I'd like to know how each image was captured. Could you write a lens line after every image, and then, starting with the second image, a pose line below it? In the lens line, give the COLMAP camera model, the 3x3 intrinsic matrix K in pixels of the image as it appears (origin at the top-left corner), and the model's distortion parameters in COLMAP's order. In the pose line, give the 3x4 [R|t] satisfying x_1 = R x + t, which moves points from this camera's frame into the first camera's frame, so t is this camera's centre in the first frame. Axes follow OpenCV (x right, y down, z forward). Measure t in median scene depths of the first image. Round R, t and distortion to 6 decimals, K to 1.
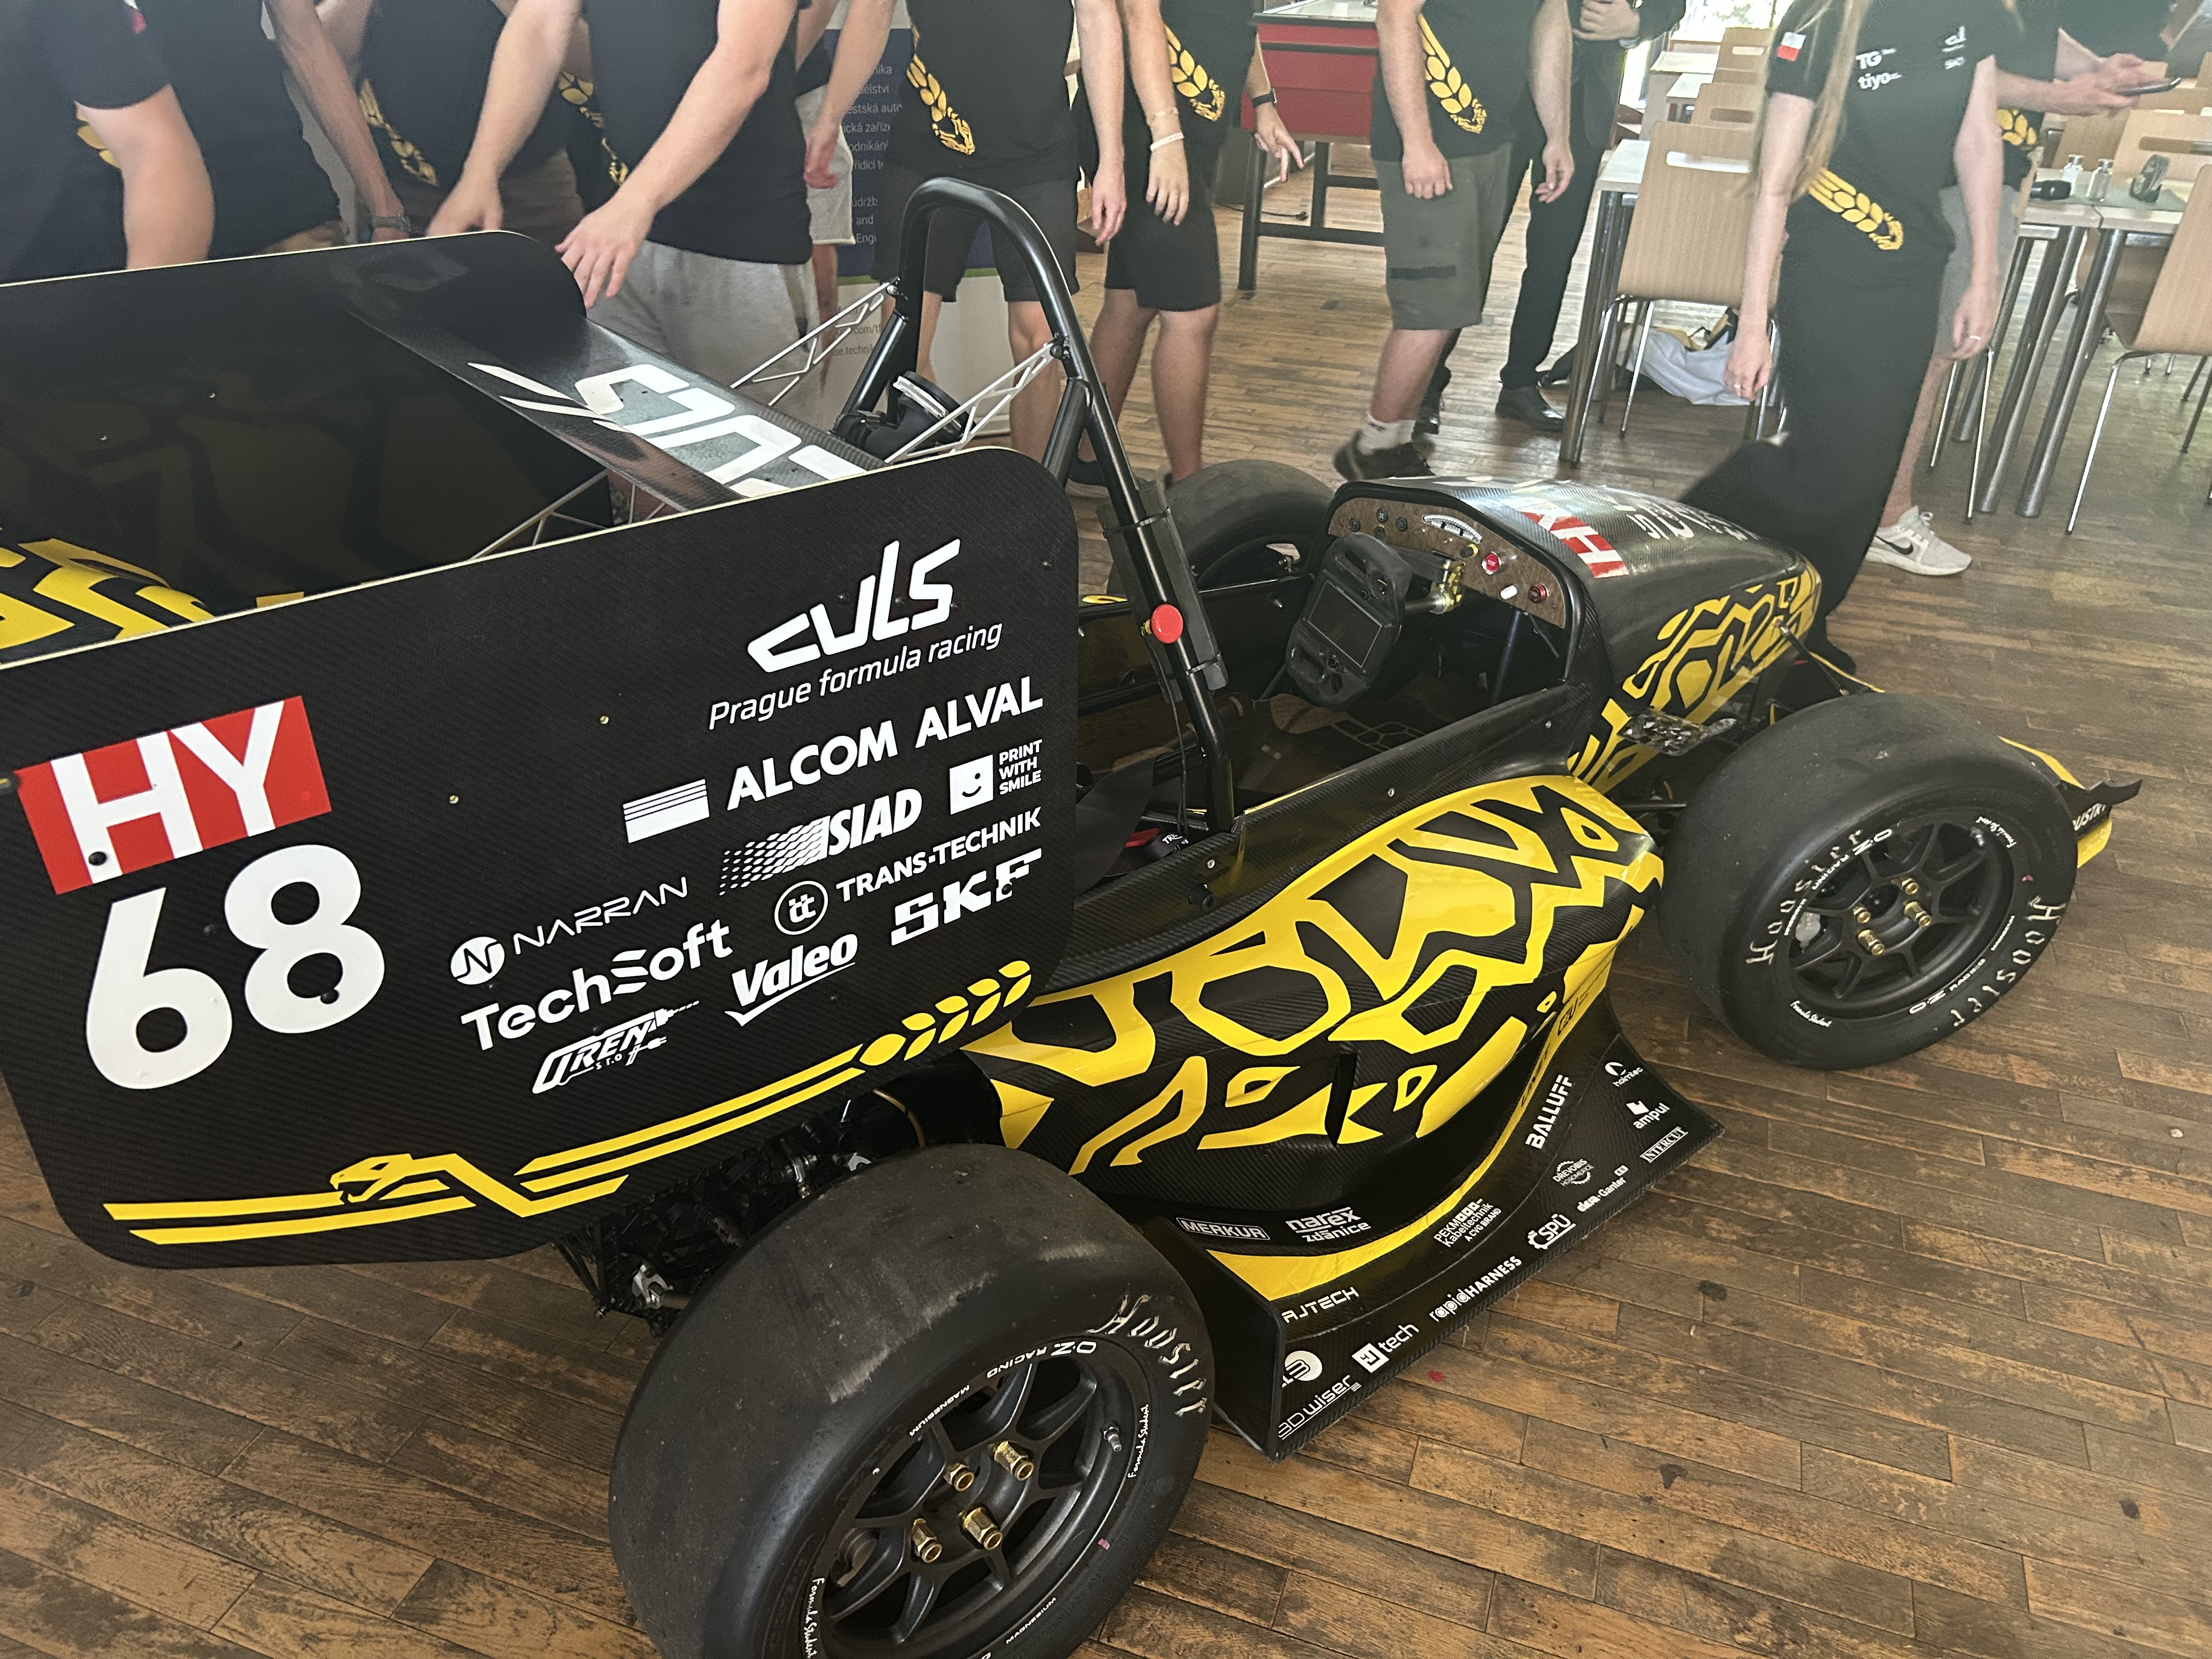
lens RADIAL K [[1685.0, 0, 1106.0], [0, 1685.0, 829.5], [0, 0, 1]] dist [0.005478, -0.001416]
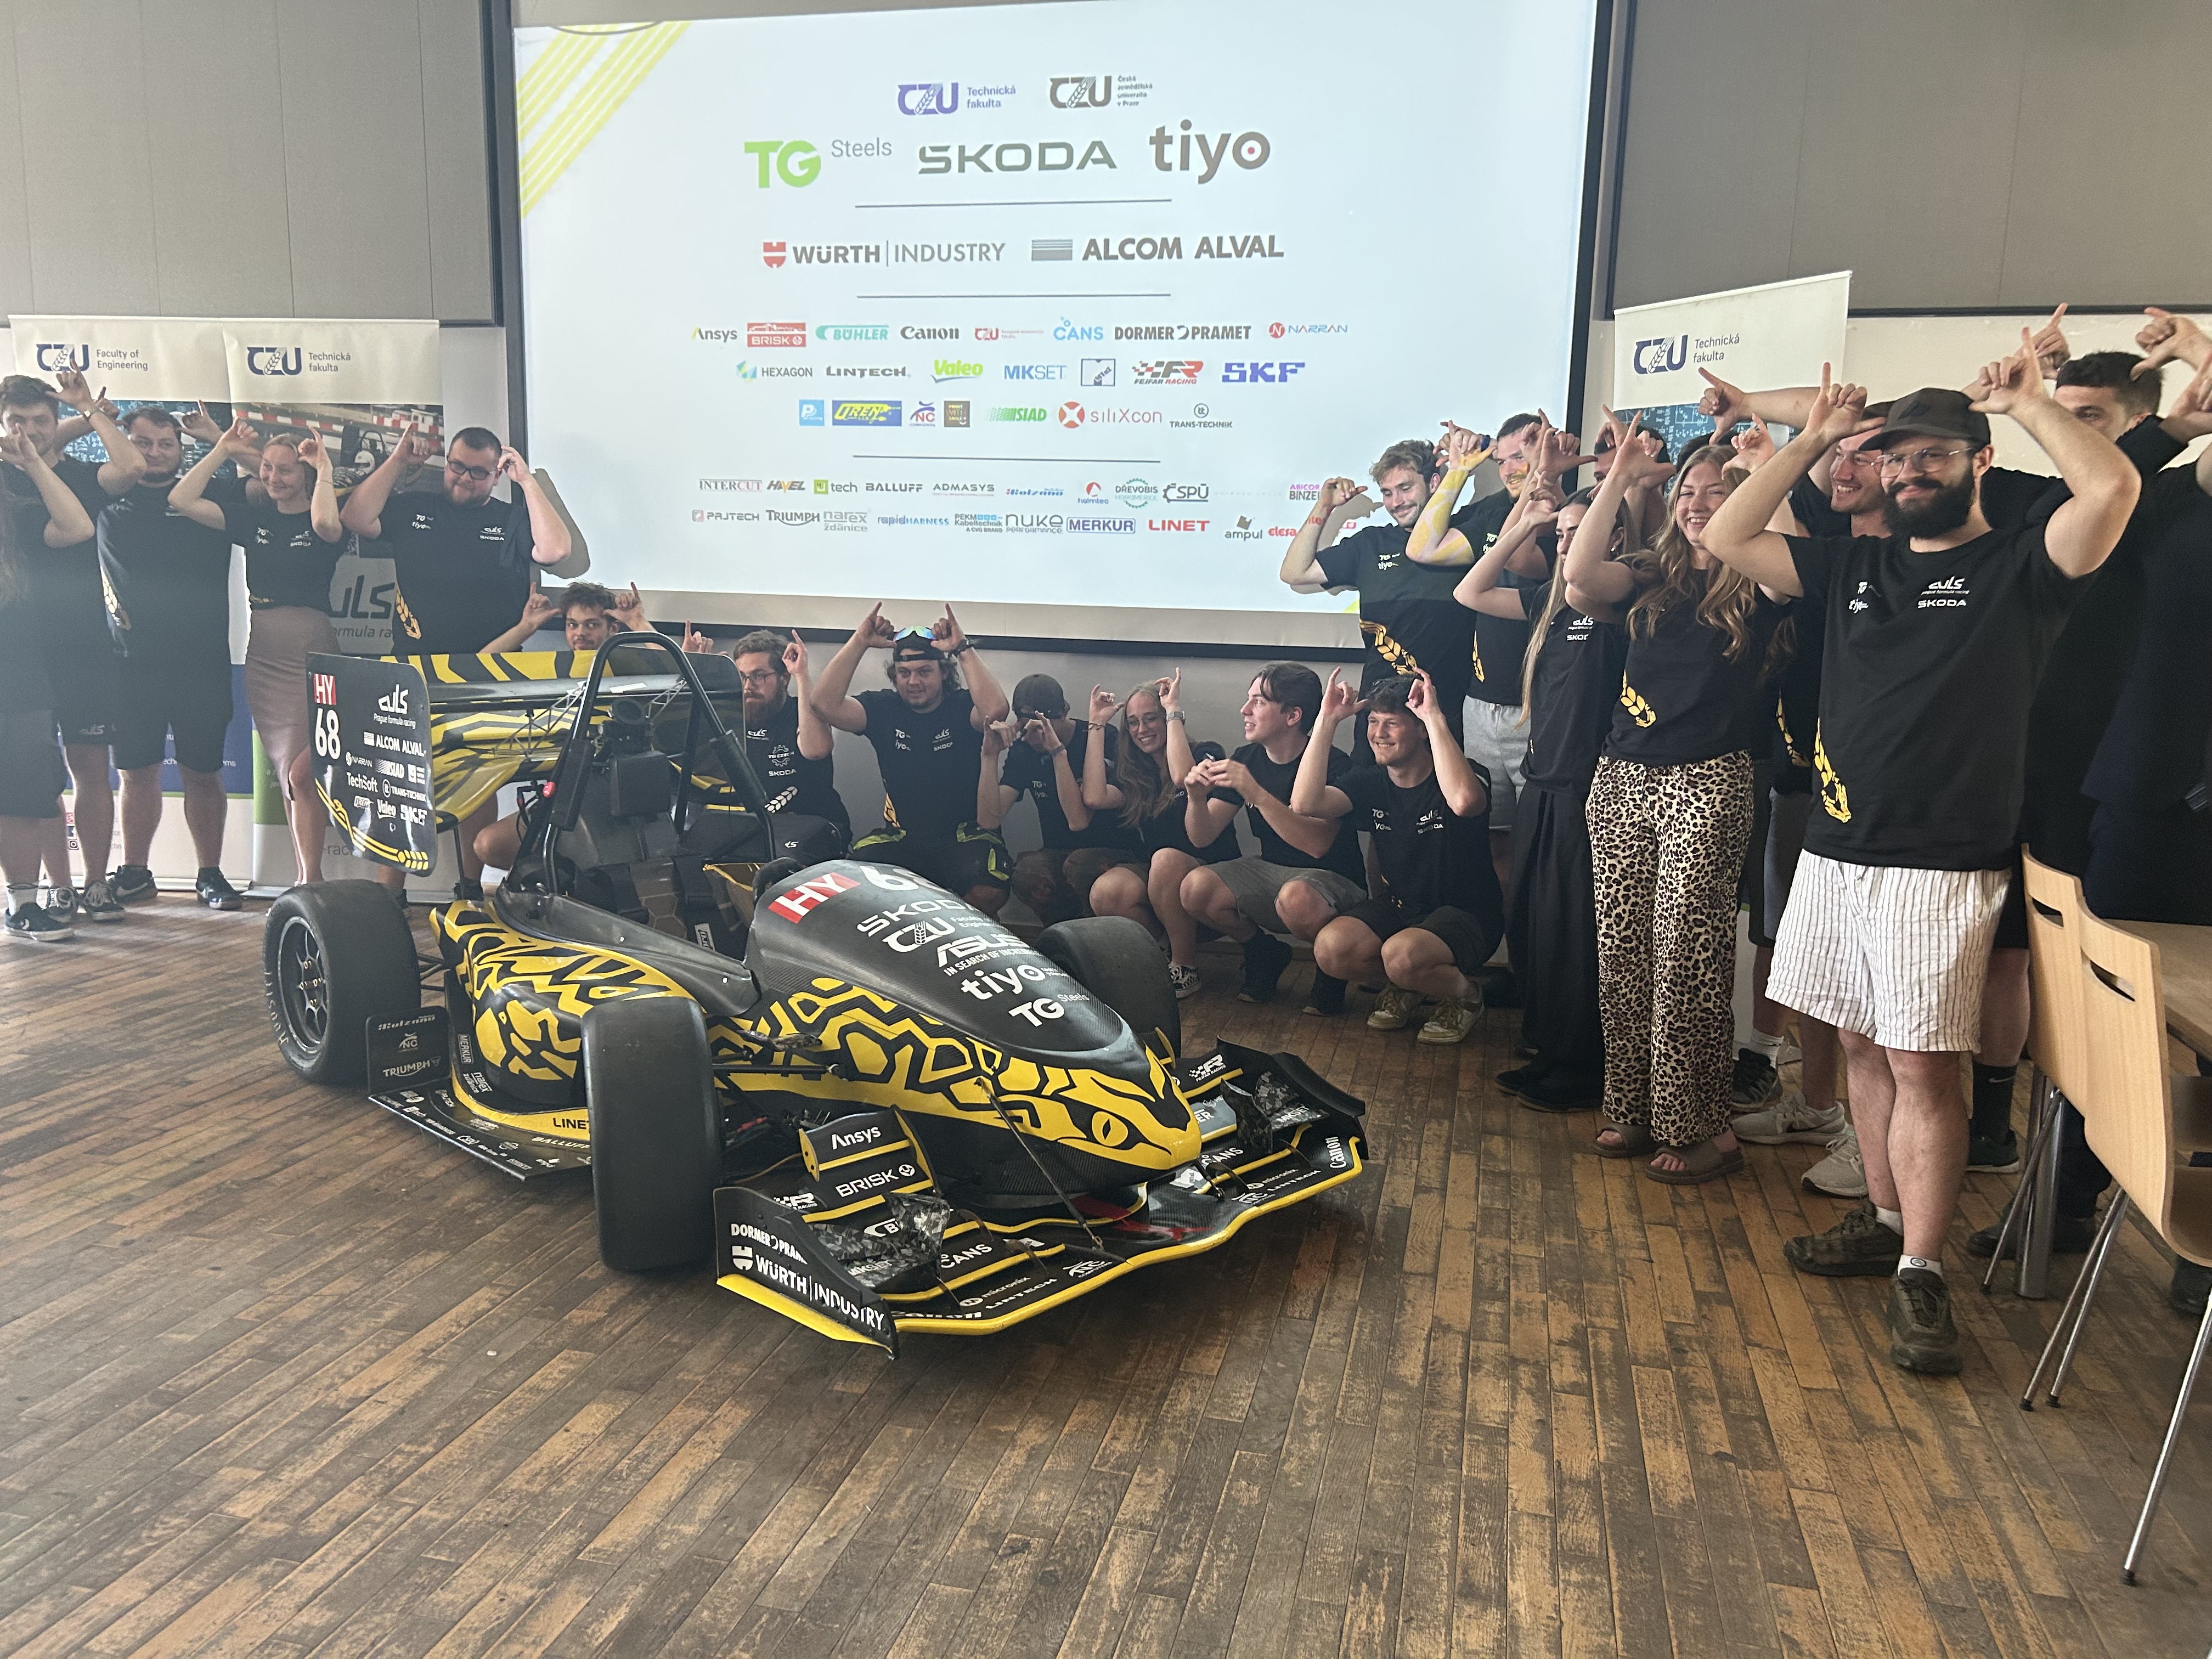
lens RADIAL K [[1685.0, 0, 1106.0], [0, 1685.0, 829.5], [0, 0, 1]] dist [0.005478, -0.001416]
pose [[0.102114, 0.132282, -0.985938, 2.140293], [-0.521444, 0.851160, 0.060193, -0.542177], [0.847154, 0.507965, 0.155892, 1.122492]]
